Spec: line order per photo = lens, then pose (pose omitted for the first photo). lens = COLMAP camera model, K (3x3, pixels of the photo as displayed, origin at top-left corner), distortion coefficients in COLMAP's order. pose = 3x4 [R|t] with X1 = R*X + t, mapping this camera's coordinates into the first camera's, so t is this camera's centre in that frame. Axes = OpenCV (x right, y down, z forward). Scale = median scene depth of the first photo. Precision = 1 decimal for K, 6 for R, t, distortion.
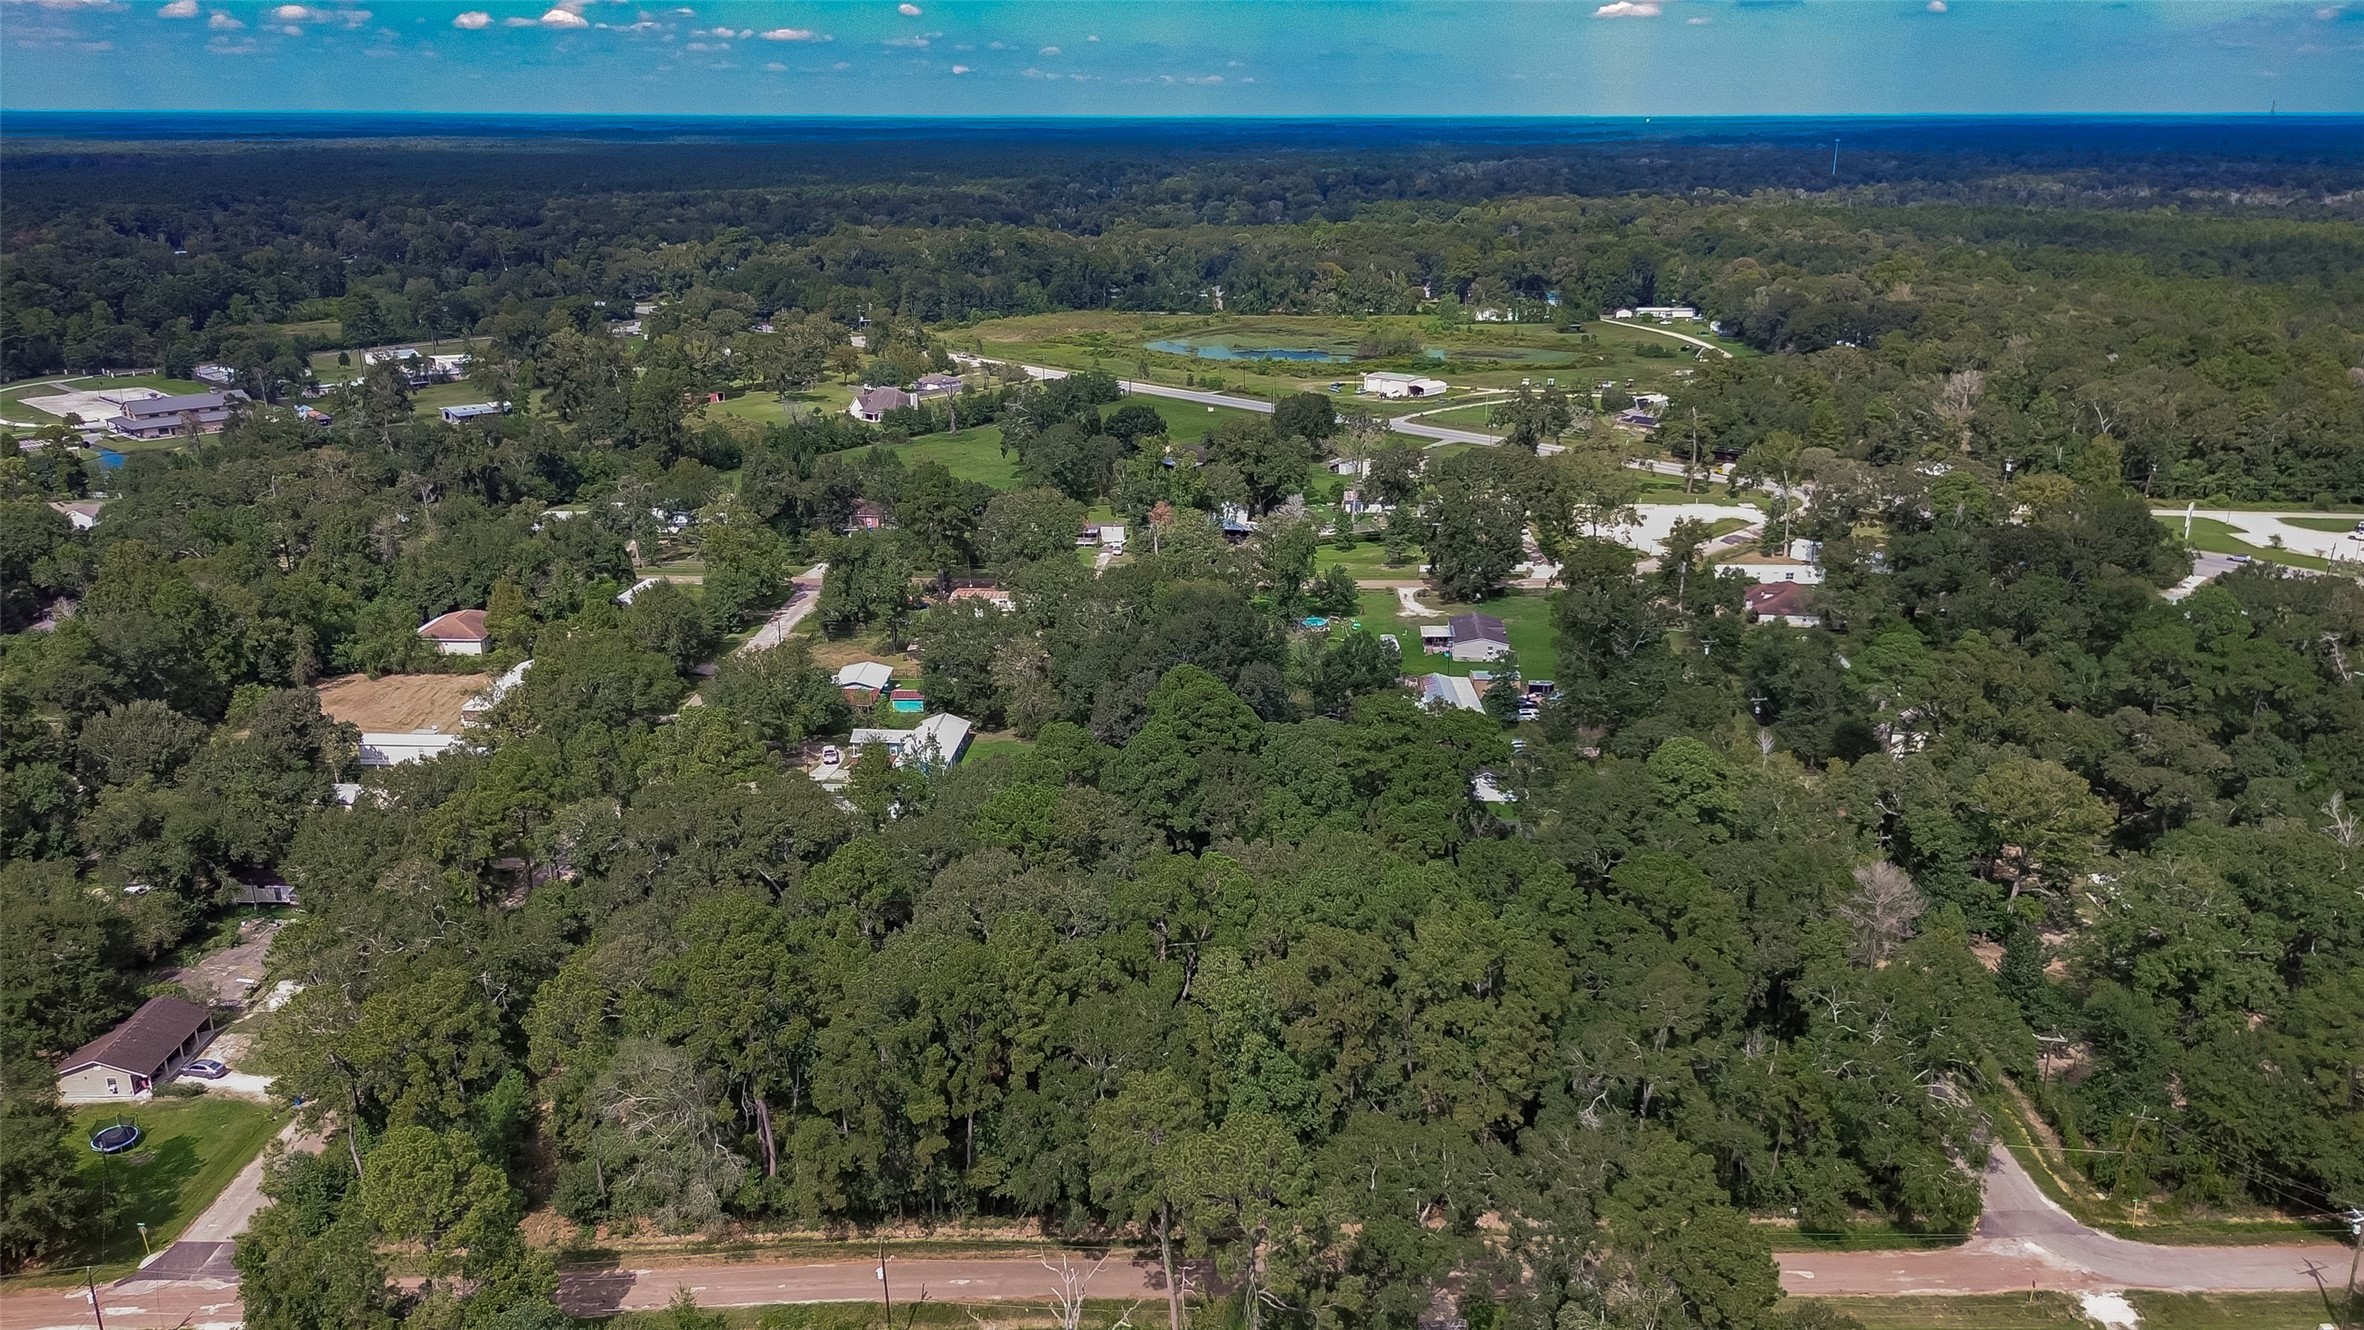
lens RADIAL K [[1700.2, 0, 1182.0], [0, 1700.2, 665.0], [0, 0, 1]] dist [0.077470, -0.097863]
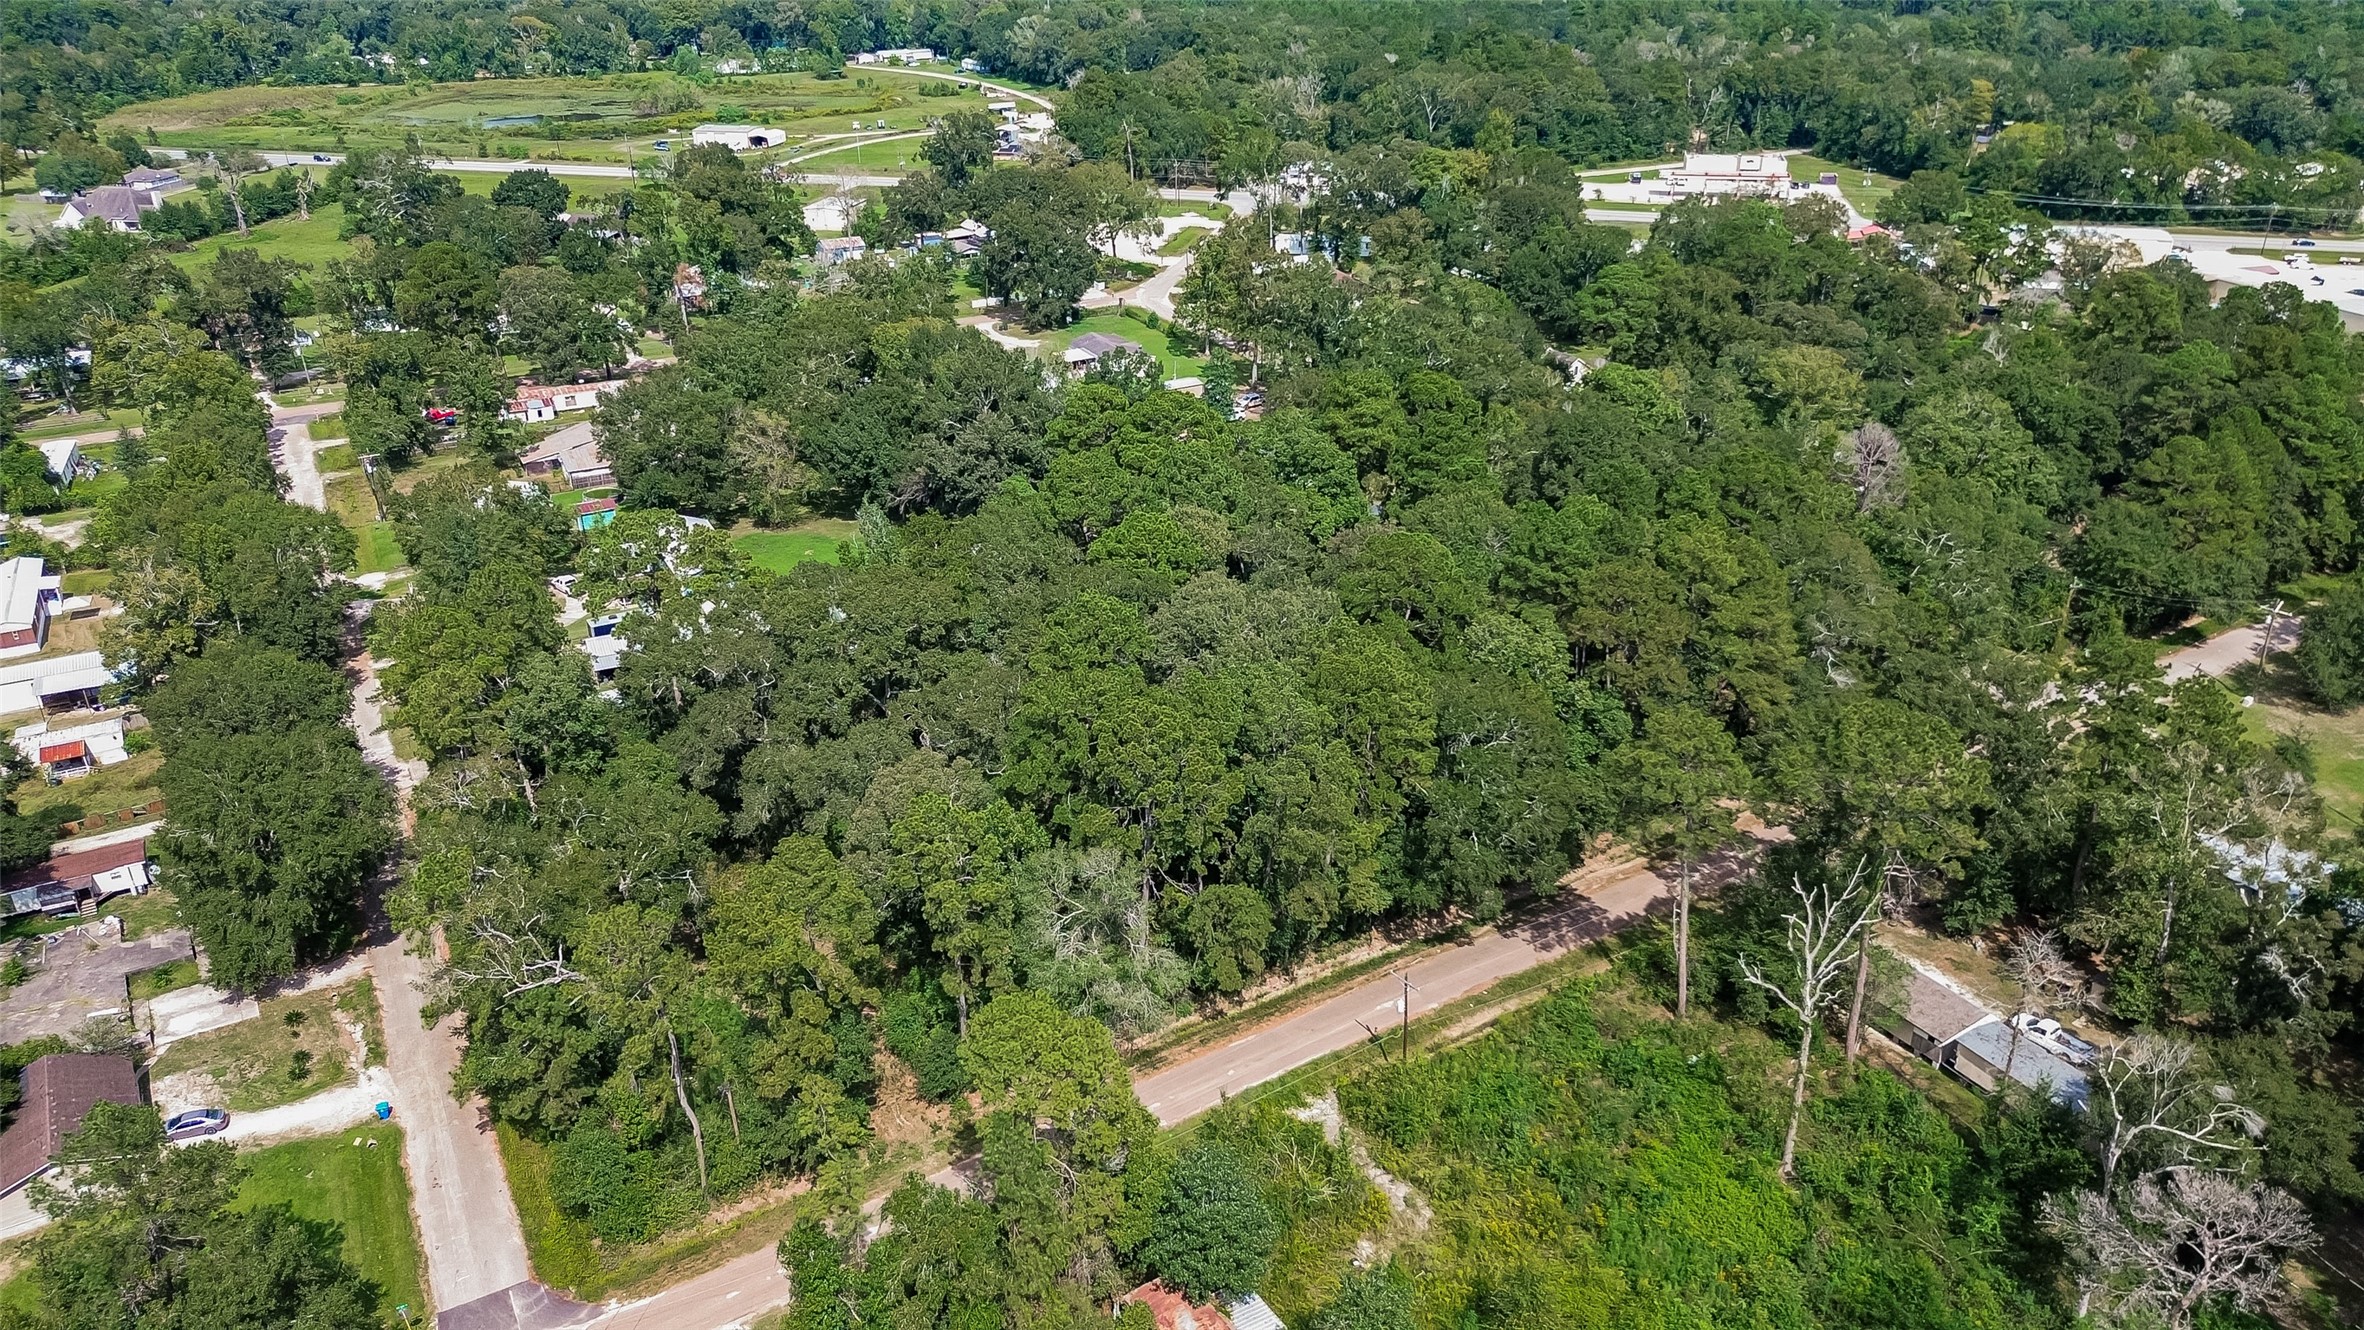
lens RADIAL K [[1678.9, 0, 1182.0], [0, 1678.9, 665.0], [0, 0, 1]] dist [0.066393, -0.064192]
pose [[0.858082, -0.226133, 0.461041, -0.530103], [0.167144, 0.971921, 0.165625, 0.006613], [-0.485549, -0.065060, 0.871785, 0.230553]]
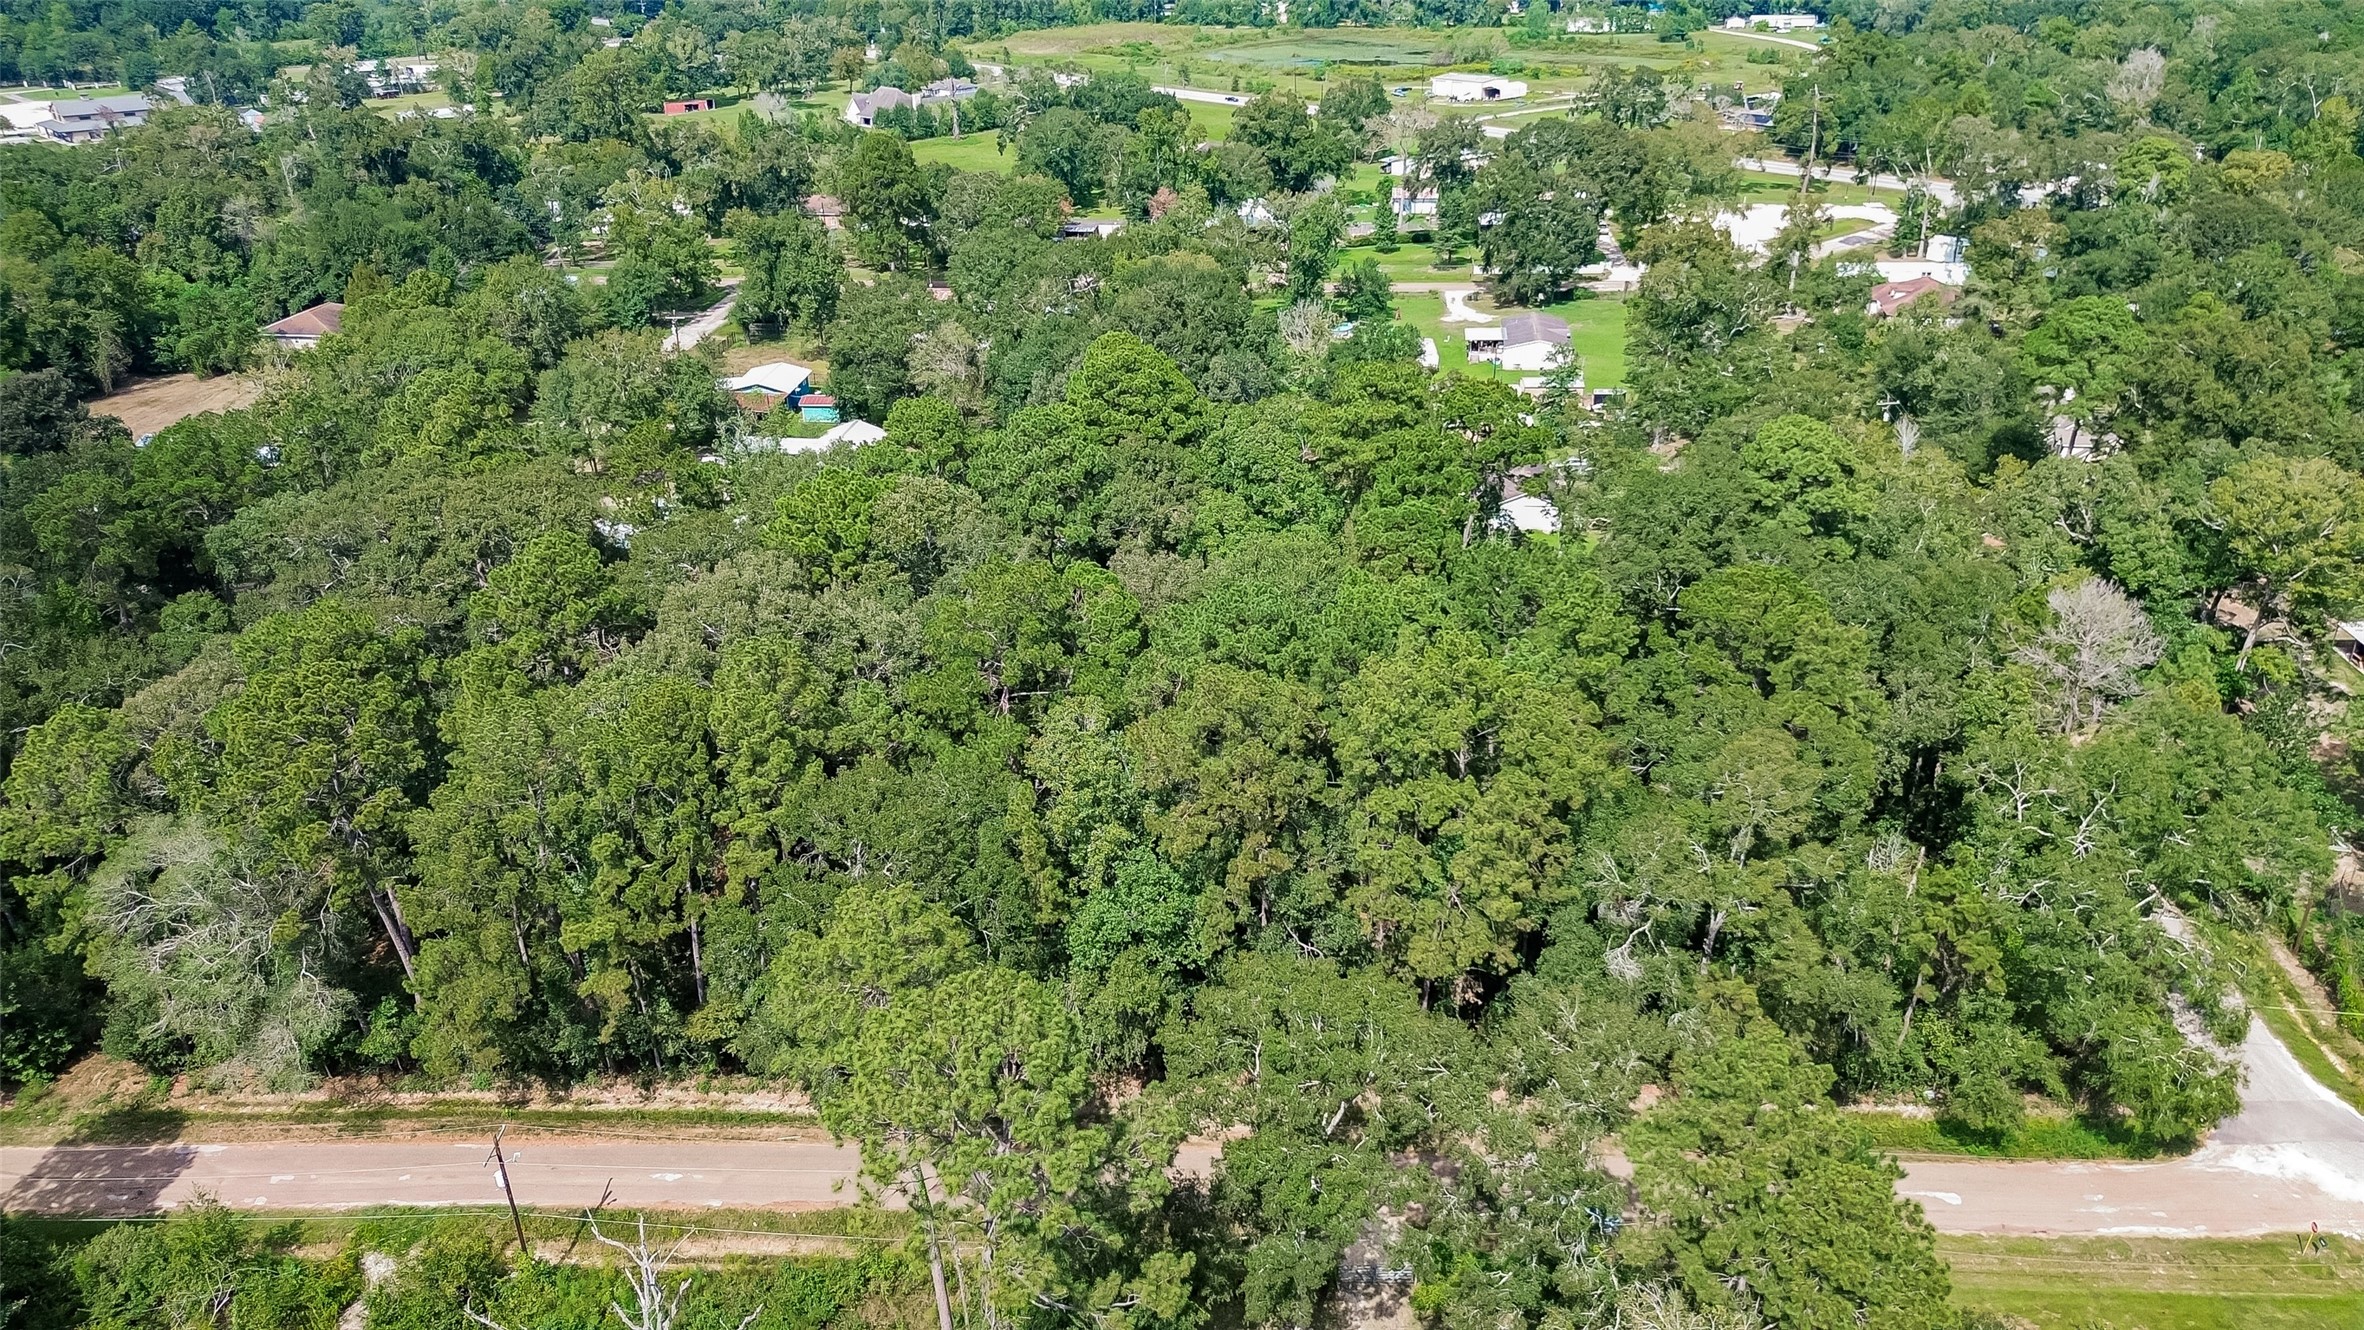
lens RADIAL K [[1678.9, 0, 1182.0], [0, 1678.9, 665.0], [0, 0, 1]] dist [0.066393, -0.064192]
pose [[0.998690, 0.013661, -0.049311, 0.089382], [-0.007175, 0.991566, 0.129402, 0.063663], [0.050663, -0.128879, 0.990365, 0.329689]]
